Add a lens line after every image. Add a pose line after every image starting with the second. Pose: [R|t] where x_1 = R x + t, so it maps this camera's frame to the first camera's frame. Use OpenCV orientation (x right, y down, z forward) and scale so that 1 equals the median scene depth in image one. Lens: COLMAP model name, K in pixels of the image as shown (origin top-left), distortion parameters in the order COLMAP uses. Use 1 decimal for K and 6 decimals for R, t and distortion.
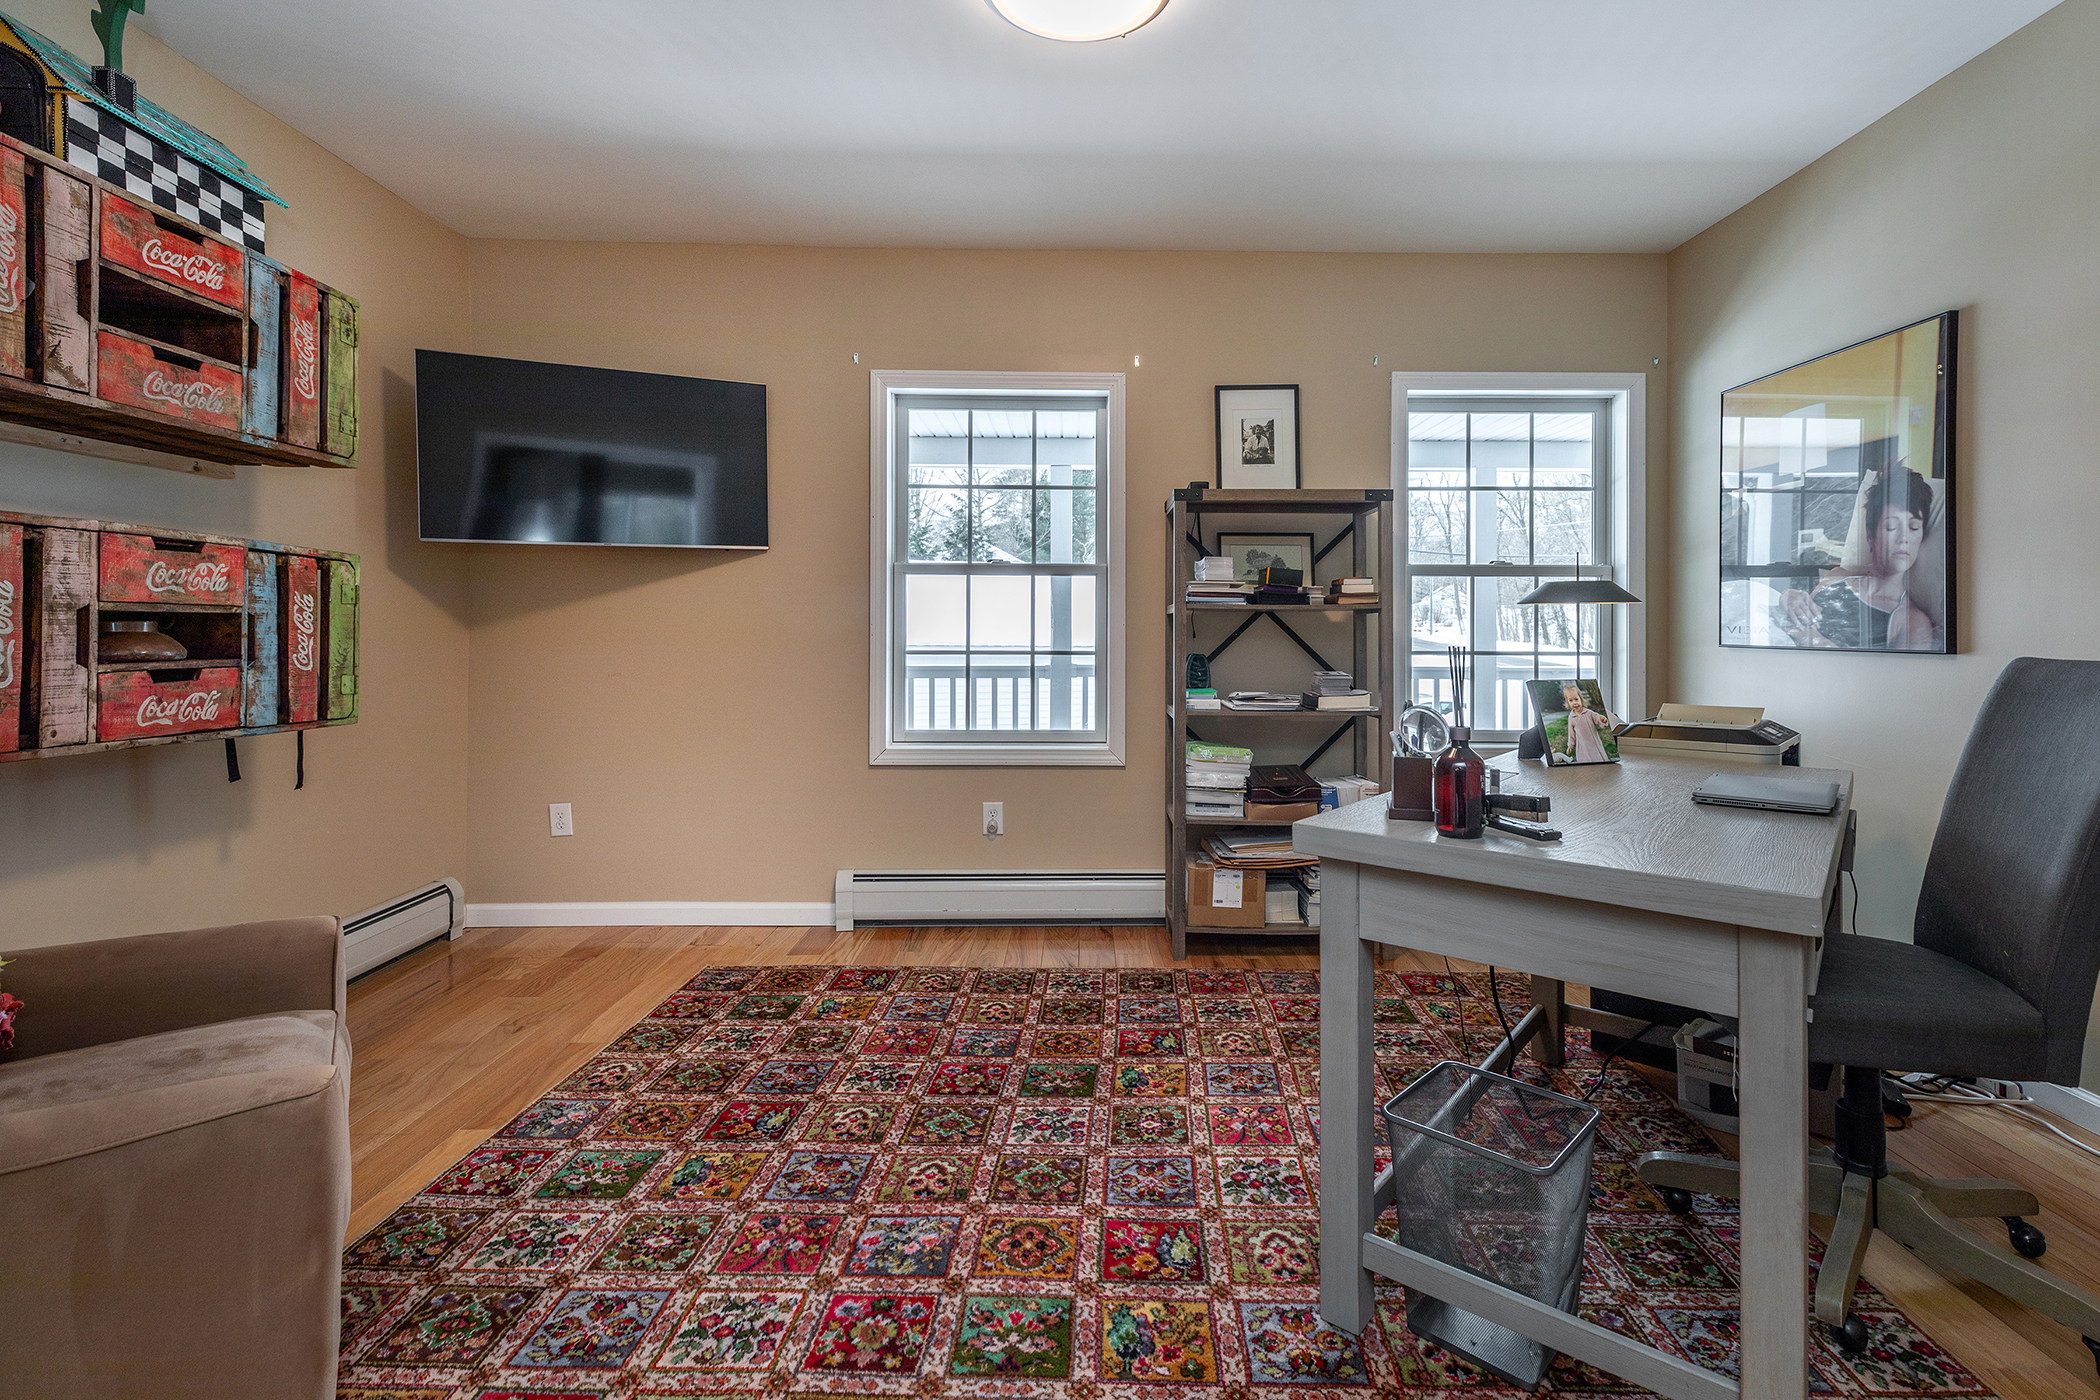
lens RADIAL K [[914.3, 0, 1083.7], [0, 914.3, 622.4], [0, 0, 1]] dist [0.019518, -0.002352]
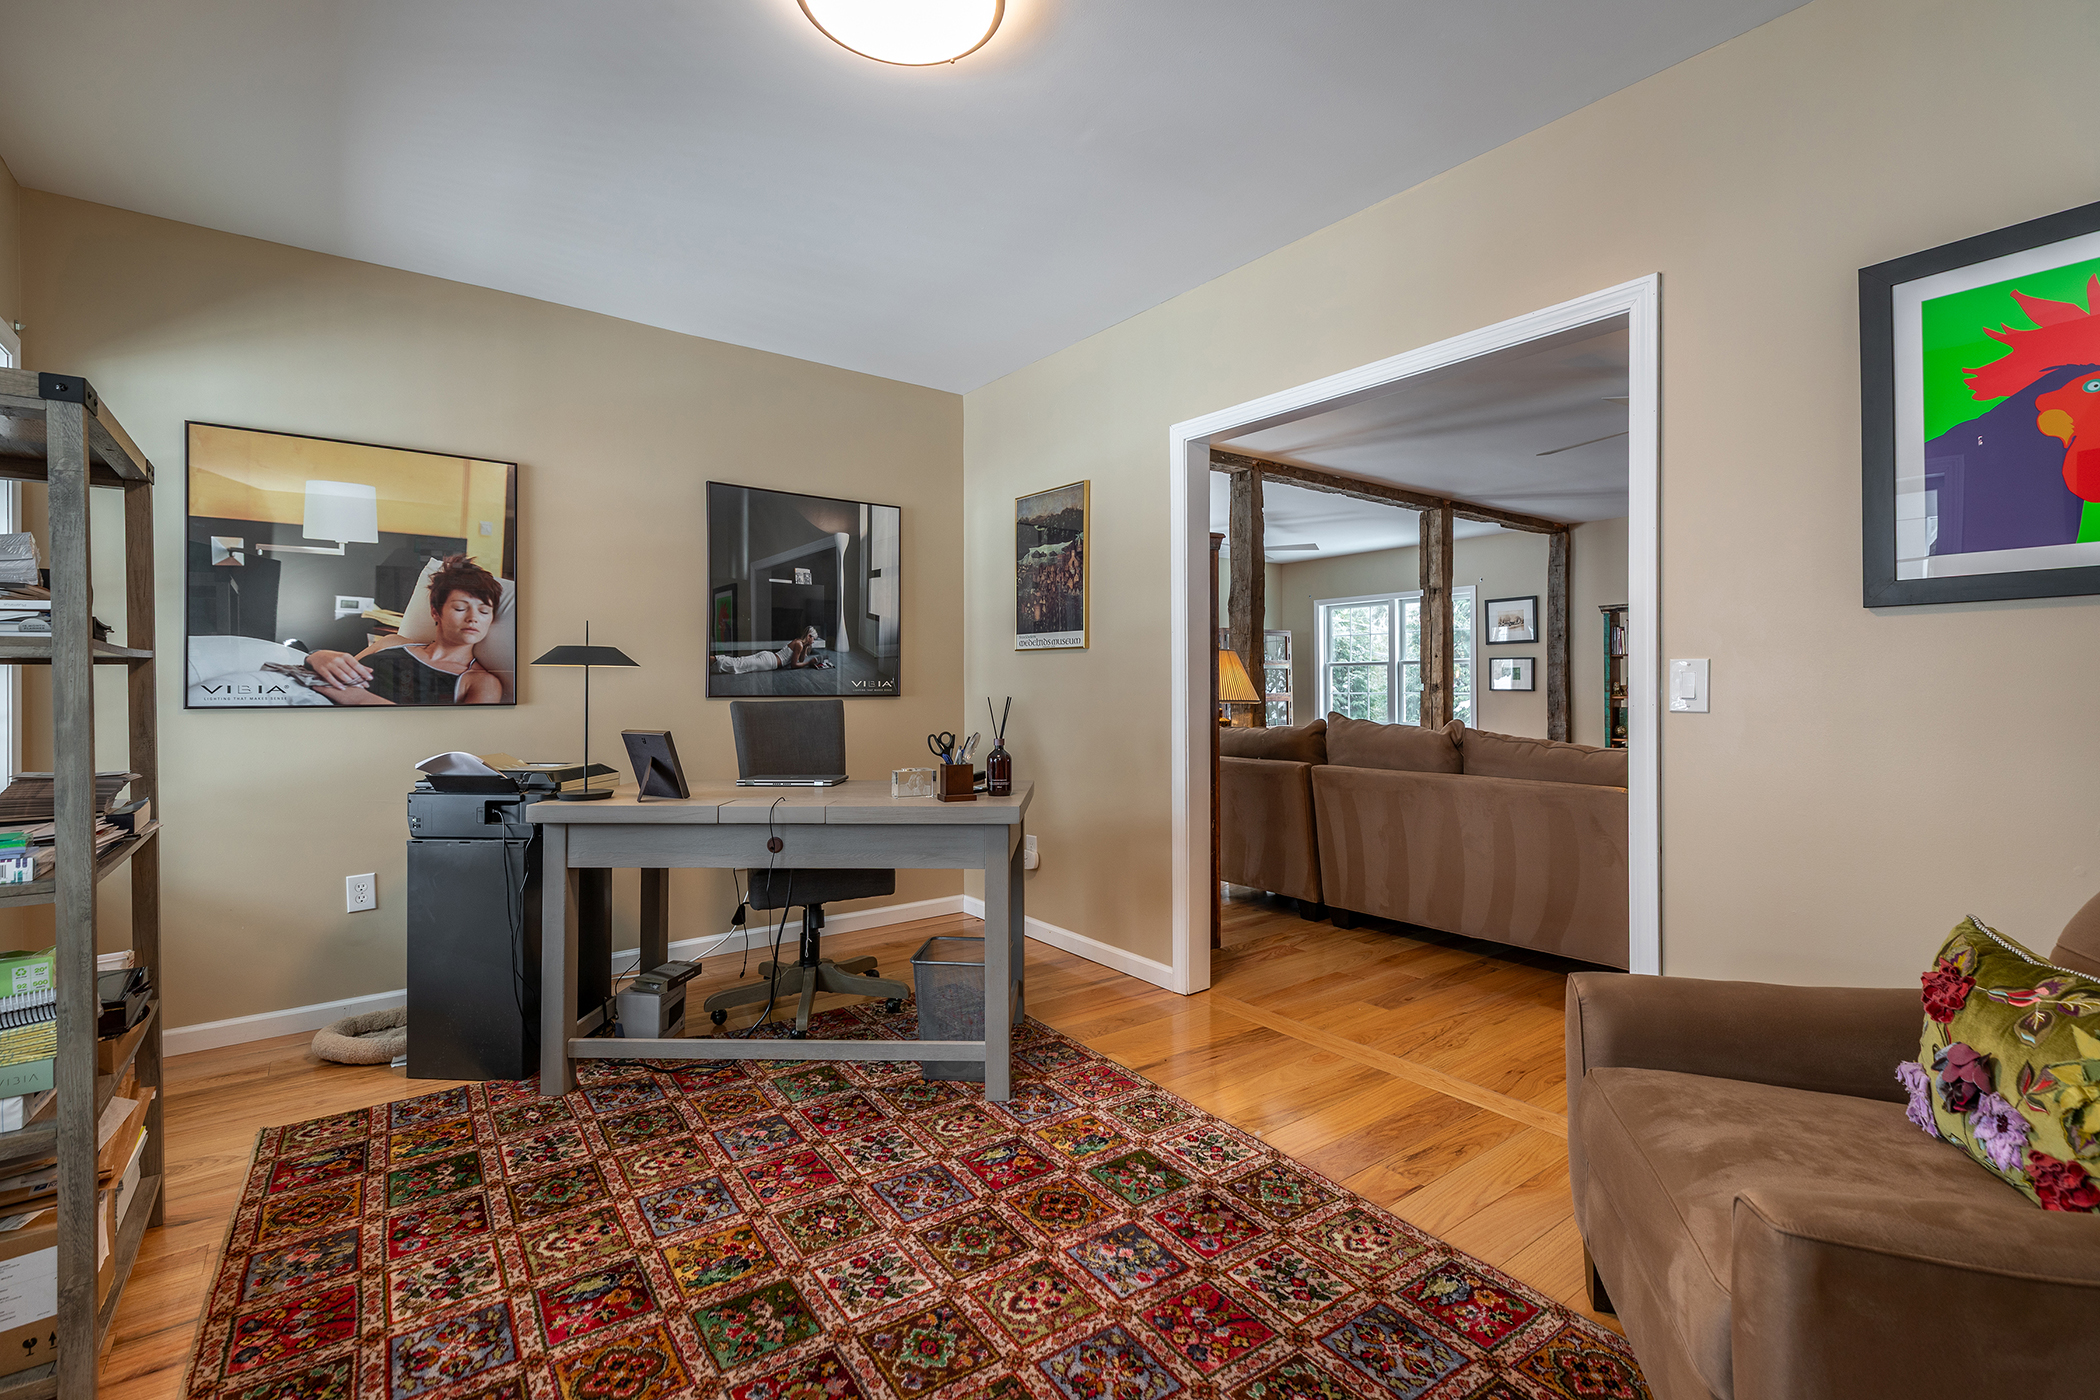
lens RADIAL K [[914.3, 0, 1039.0], [0, 914.3, 684.8], [0, 0, 1]] dist [0.019518, -0.002352]
pose [[-0.553225, -0.003676, 0.833024, -1.076498], [-0.003328, 0.999992, 0.002202, -0.003388], [-0.833025, -0.001554, -0.553233, 1.750847]]
